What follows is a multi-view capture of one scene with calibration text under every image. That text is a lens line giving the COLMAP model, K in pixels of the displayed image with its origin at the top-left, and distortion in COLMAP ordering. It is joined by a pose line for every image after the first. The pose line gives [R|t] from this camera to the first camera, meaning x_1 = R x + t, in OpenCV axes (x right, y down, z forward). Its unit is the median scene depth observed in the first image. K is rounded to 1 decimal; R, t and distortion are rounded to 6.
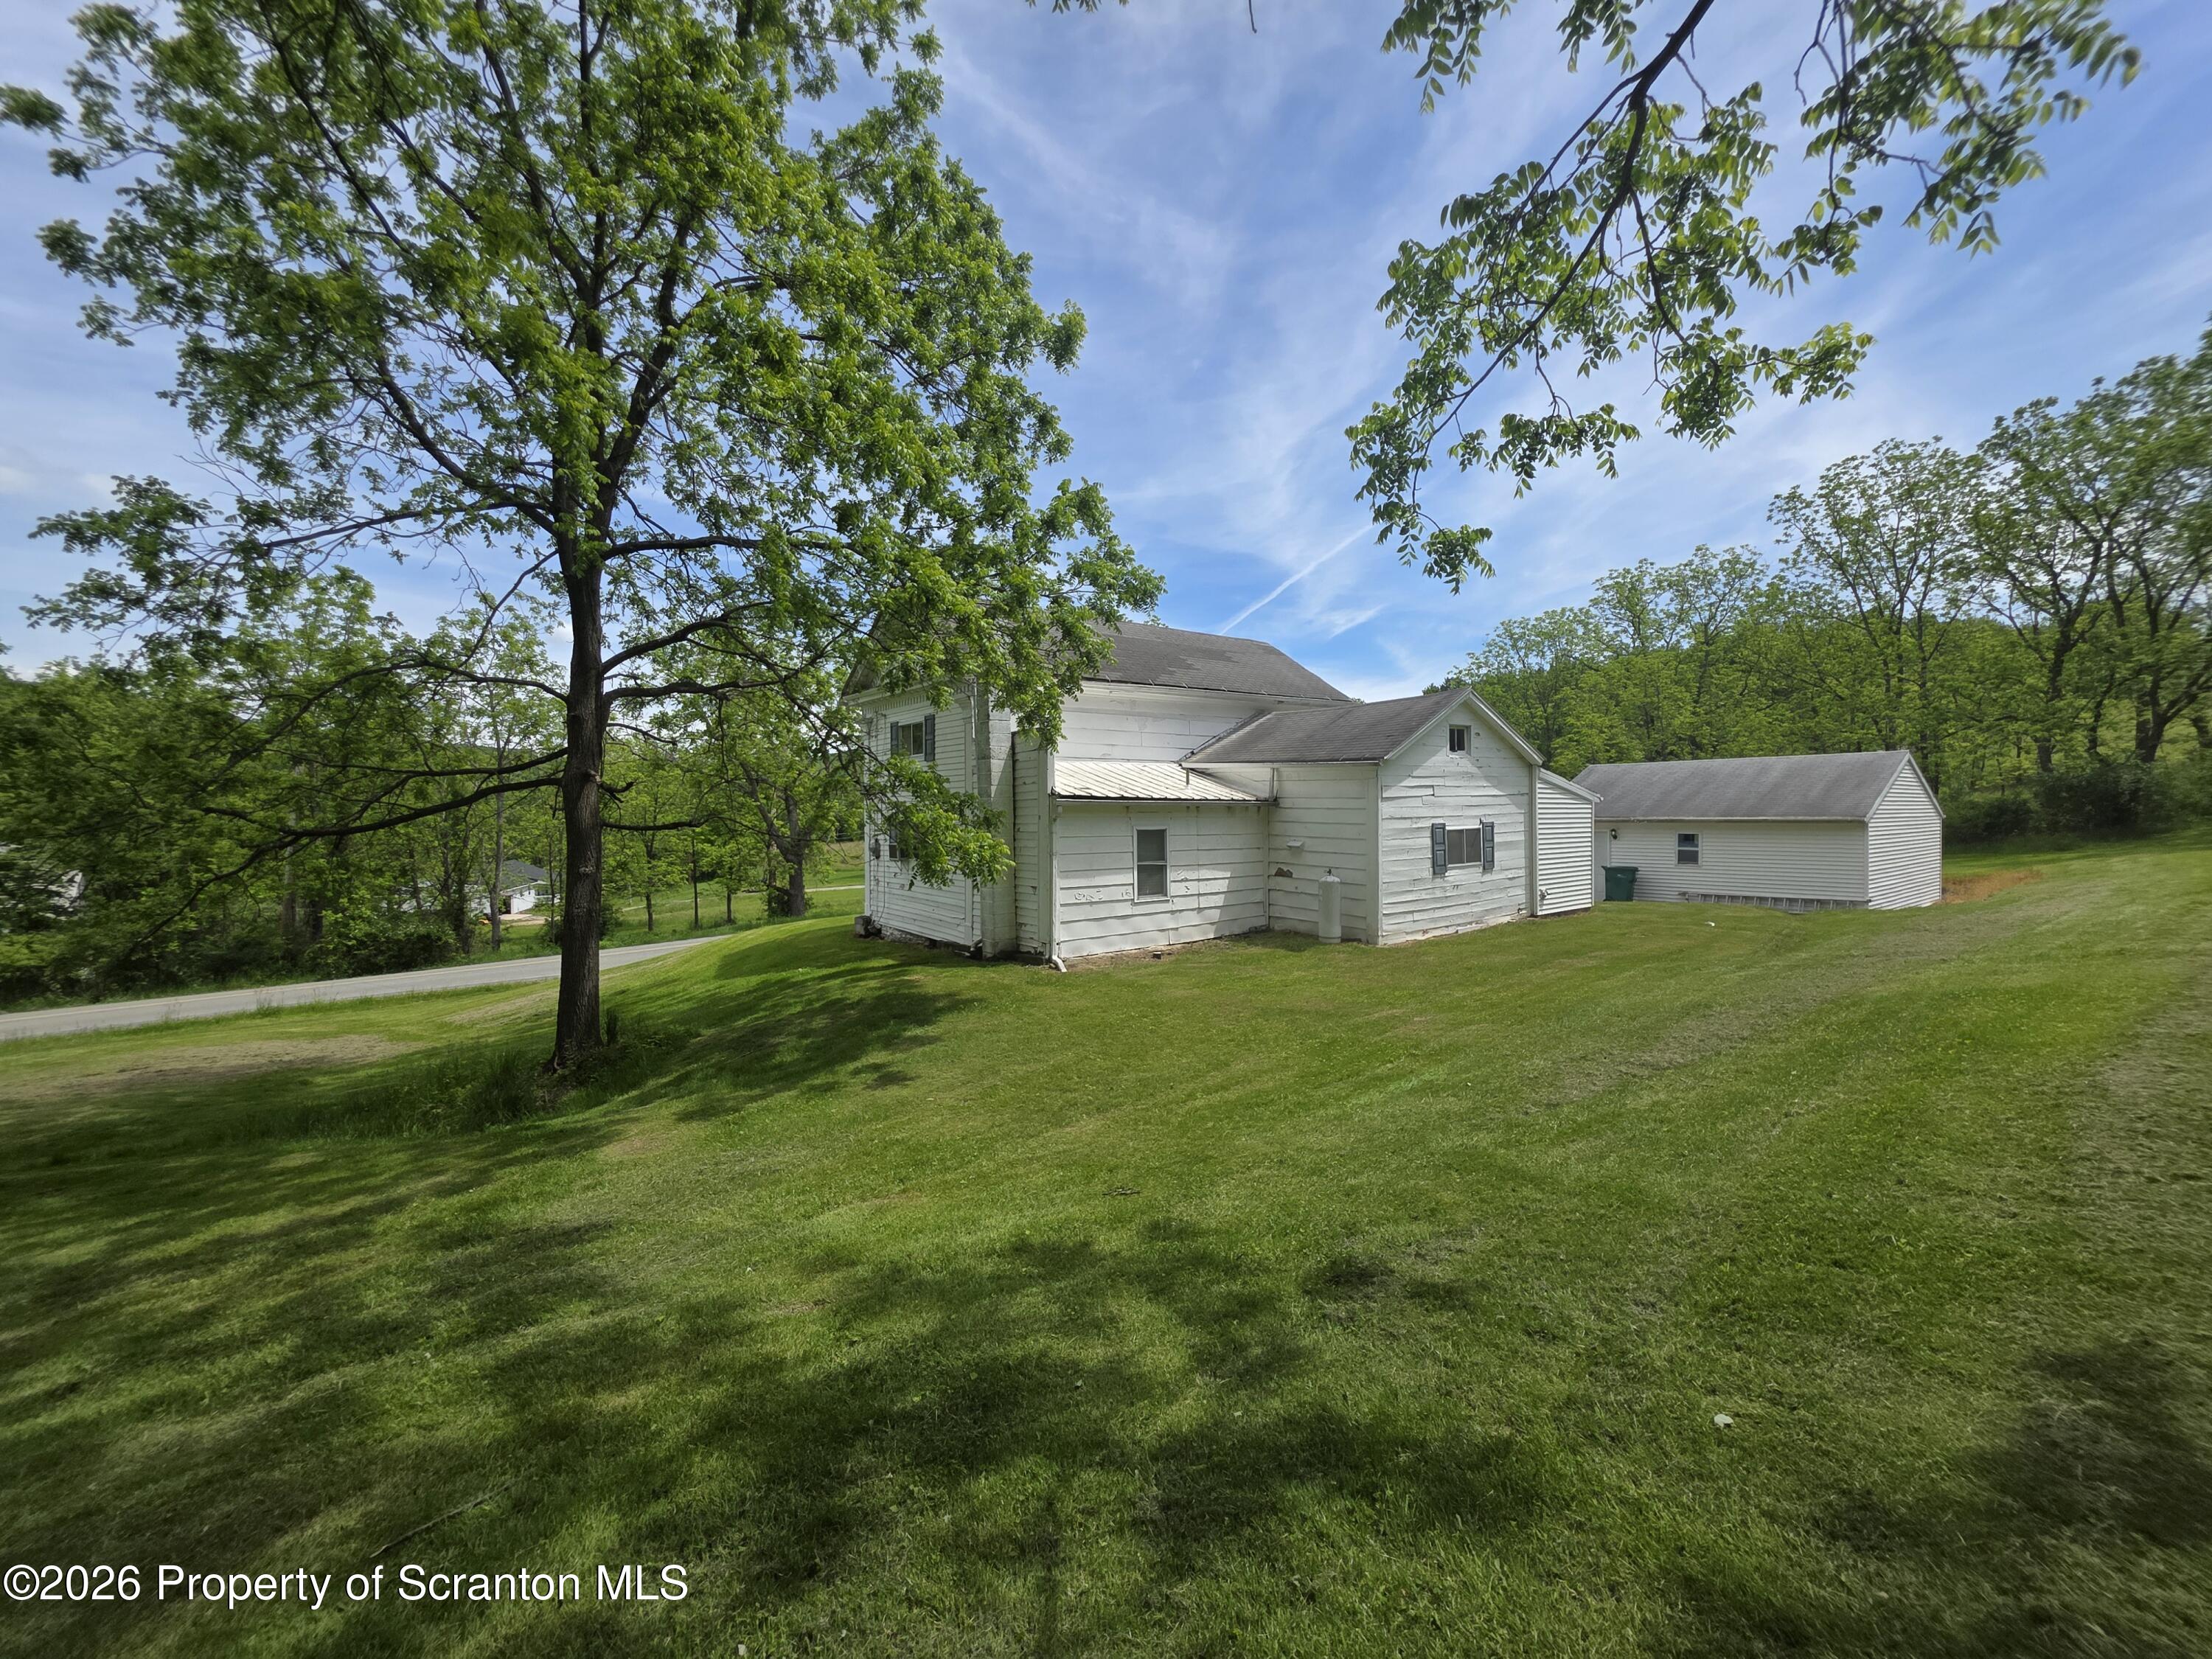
lens RADIAL K [[884.6, 0, 1109.1], [0, 884.6, 822.7], [0, 0, 1]] dist [0.000766, -0.000117]
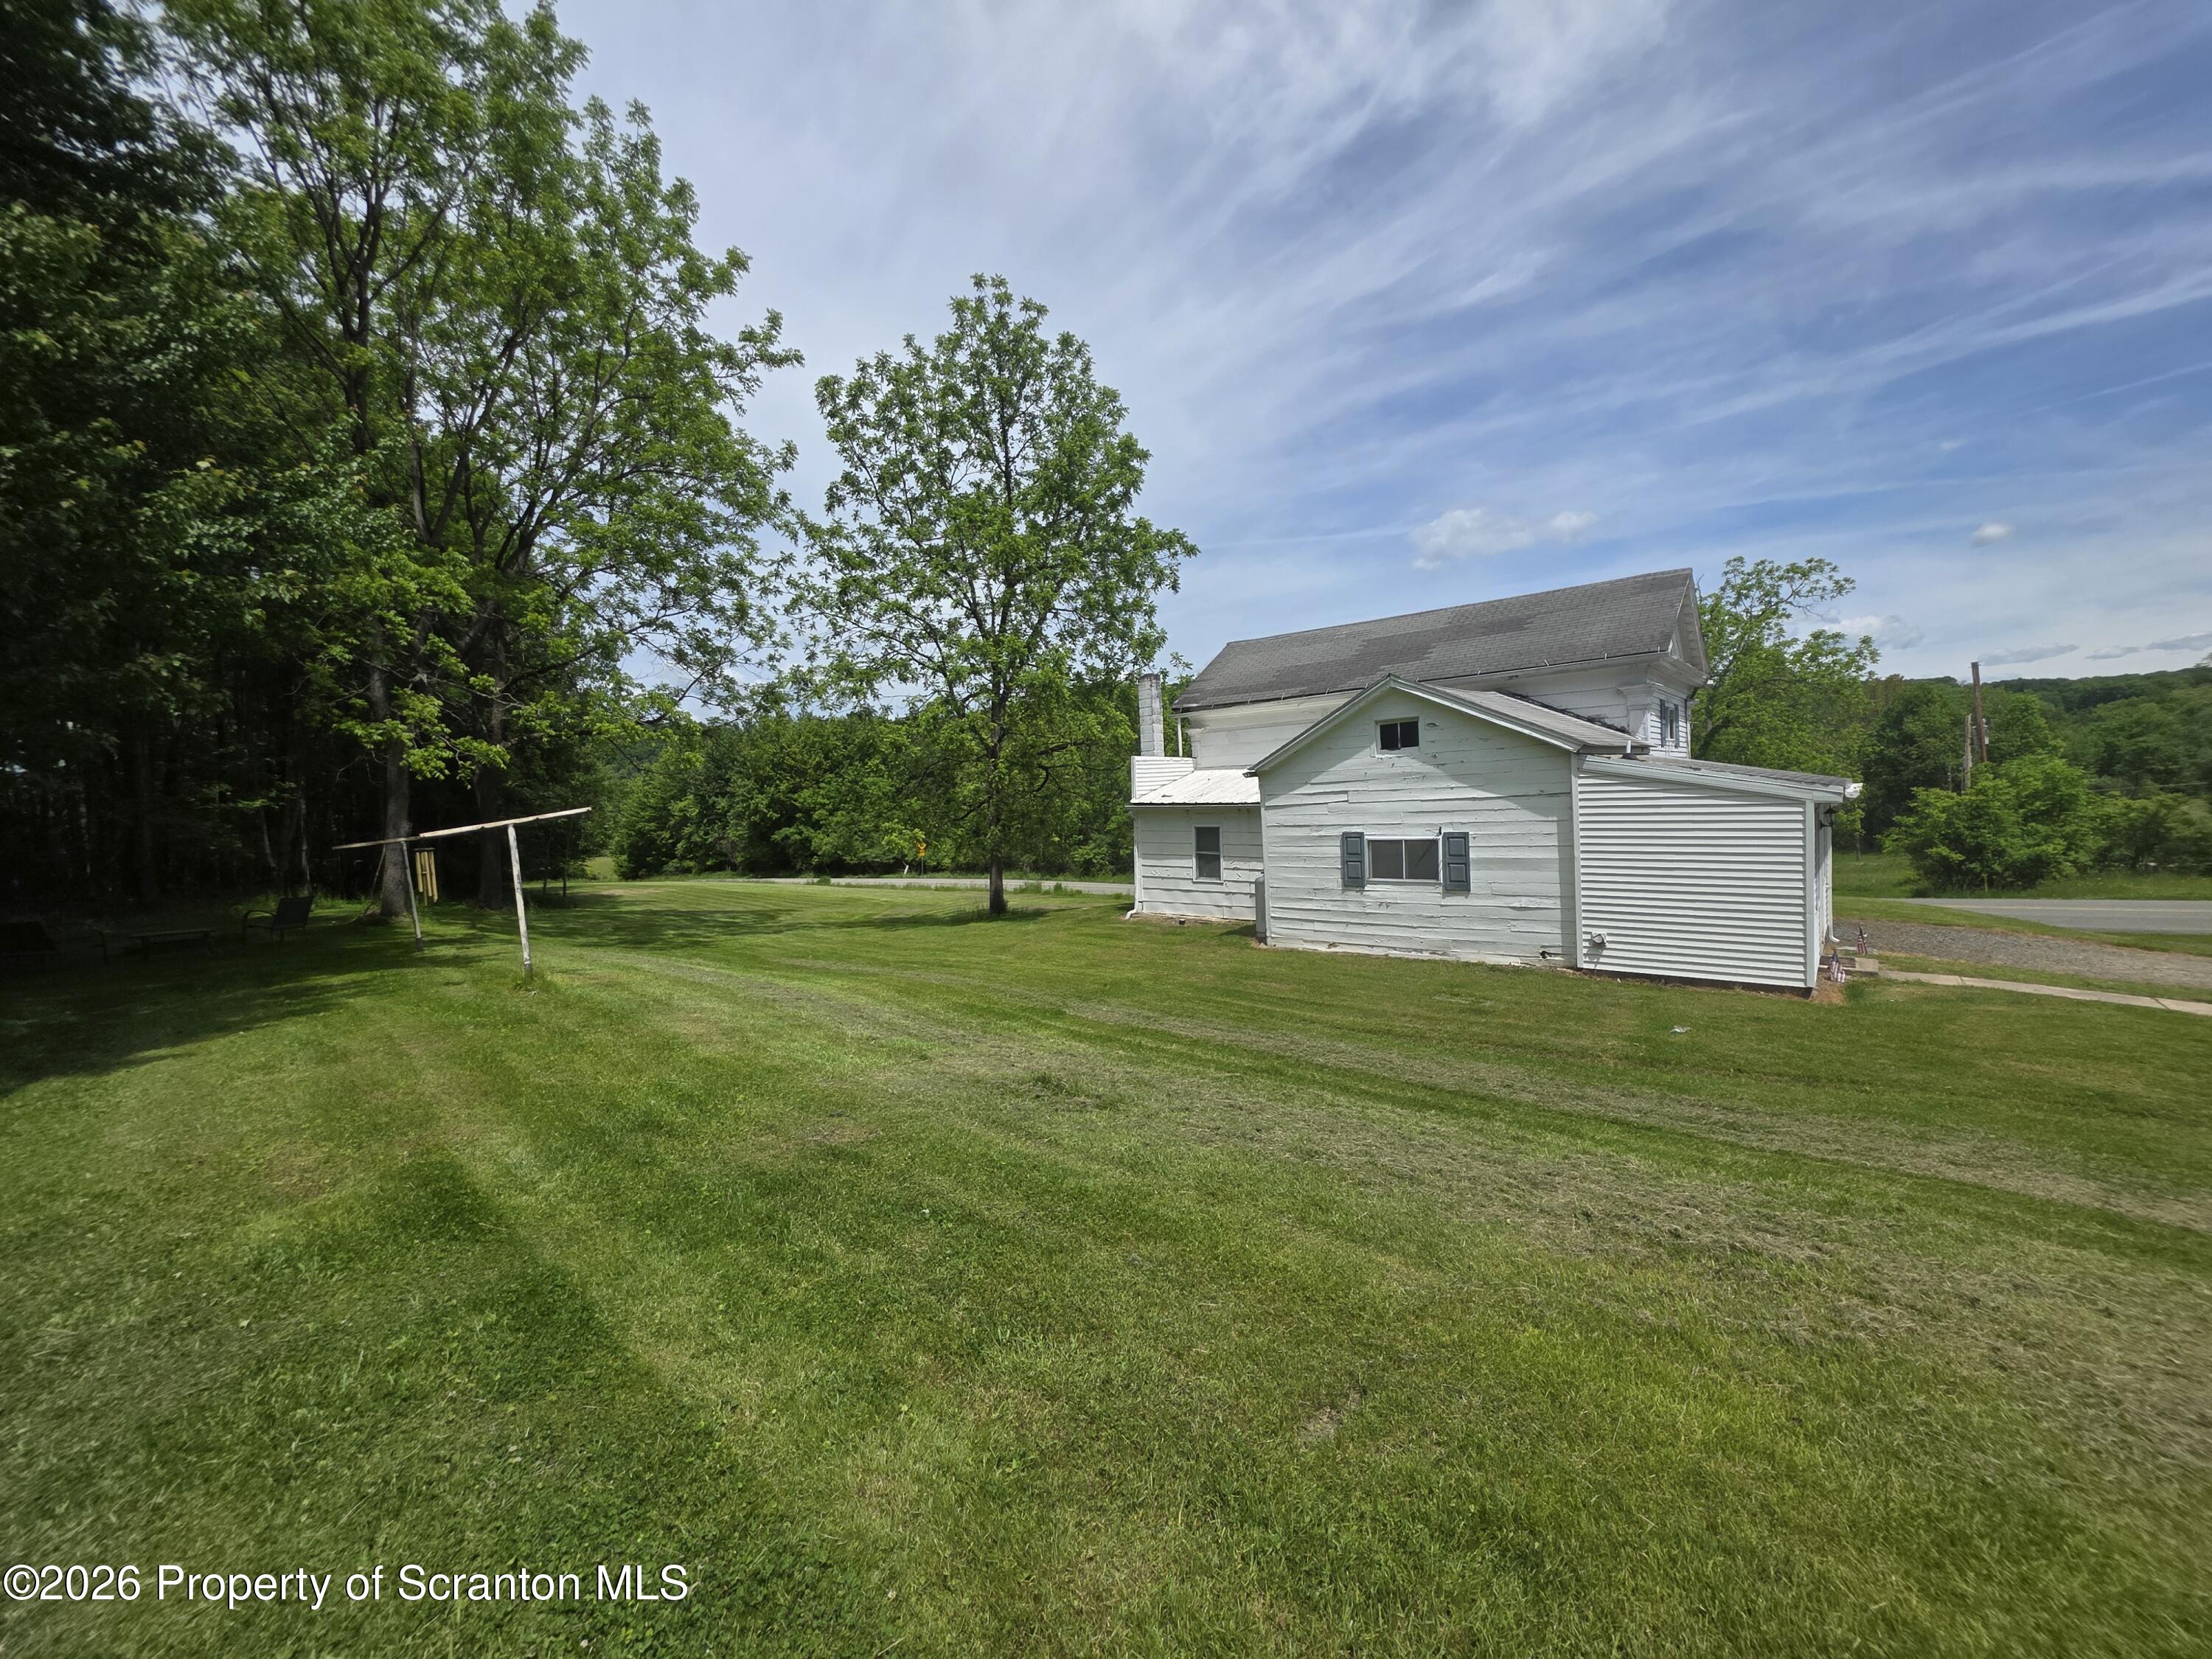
lens RADIAL K [[884.6, 0, 1109.1], [0, 884.6, 822.7], [0, 0, 1]] dist [0.000766, -0.000117]
pose [[0.216845, 0.037345, -0.975491, 1.228224], [0.026870, 0.998661, 0.044205, -0.057321], [0.975836, -0.035797, 0.215551, 0.559414]]
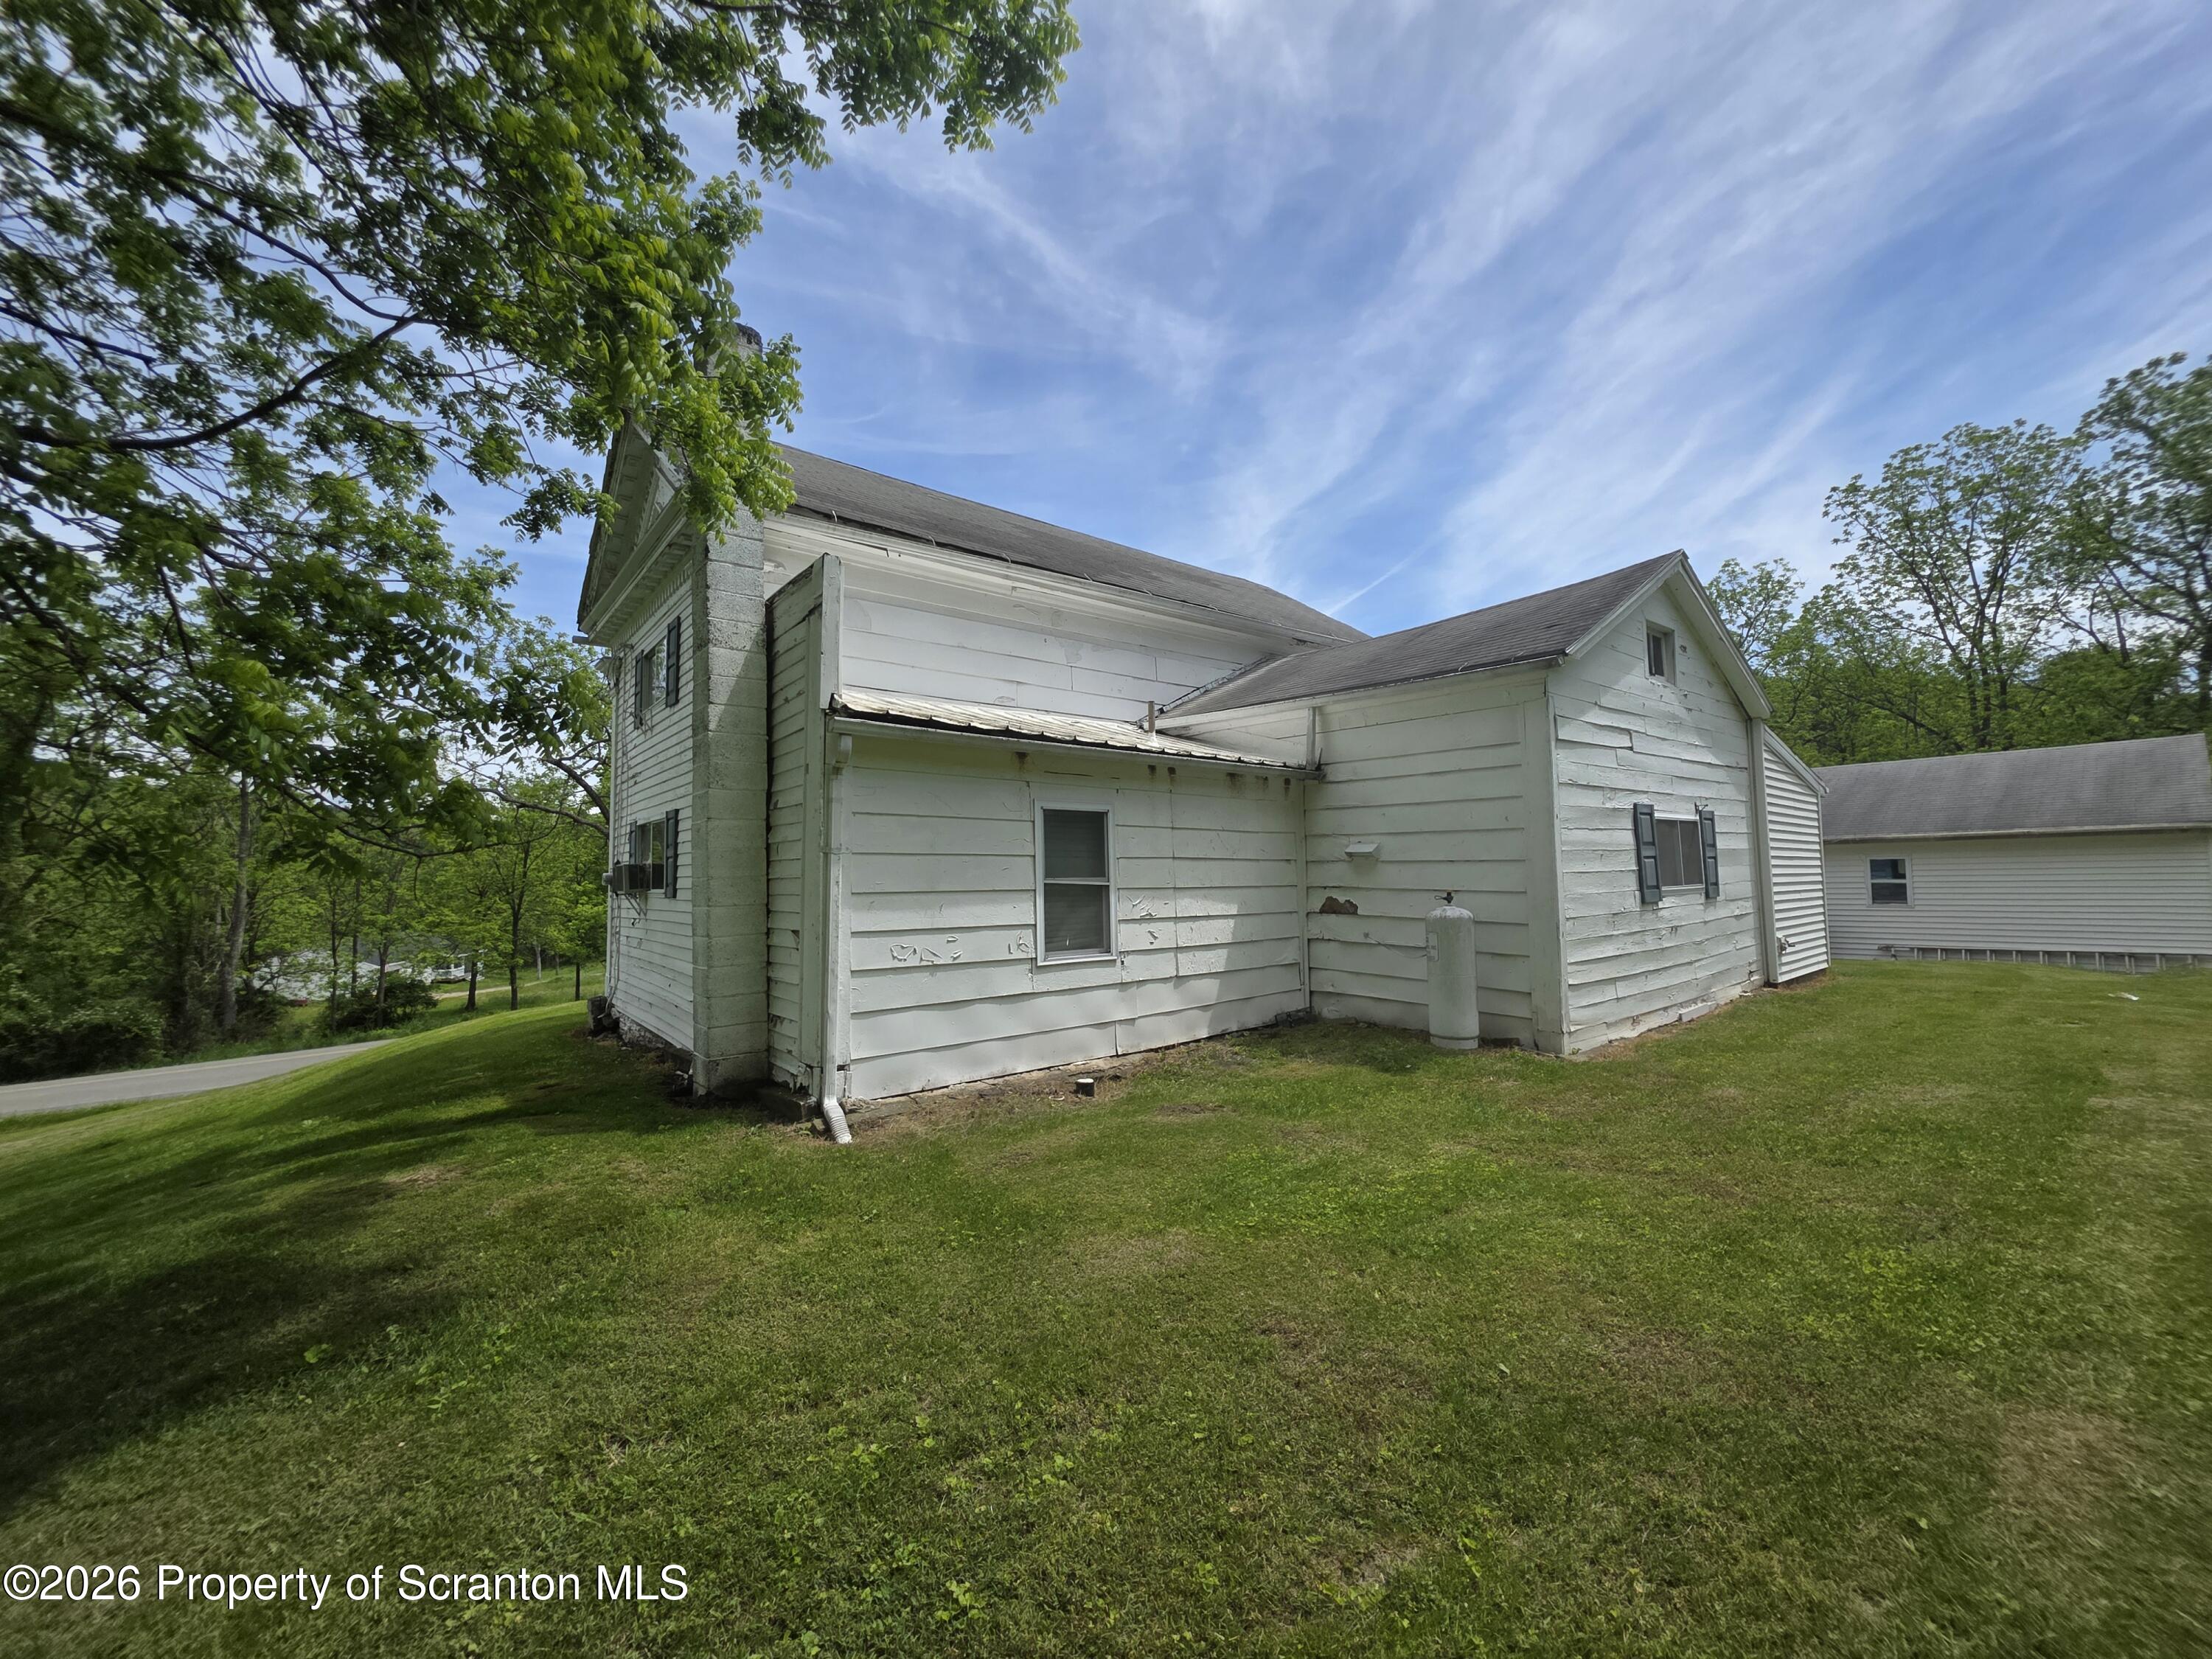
lens RADIAL K [[884.6, 0, 1109.1], [0, 884.6, 822.7], [0, 0, 1]] dist [0.000766, -0.000117]
pose [[0.999514, -0.004602, 0.030842, 0.049102], [0.006931, 0.997097, -0.075826, 0.048393], [-0.030403, 0.076003, 0.996644, 0.506418]]
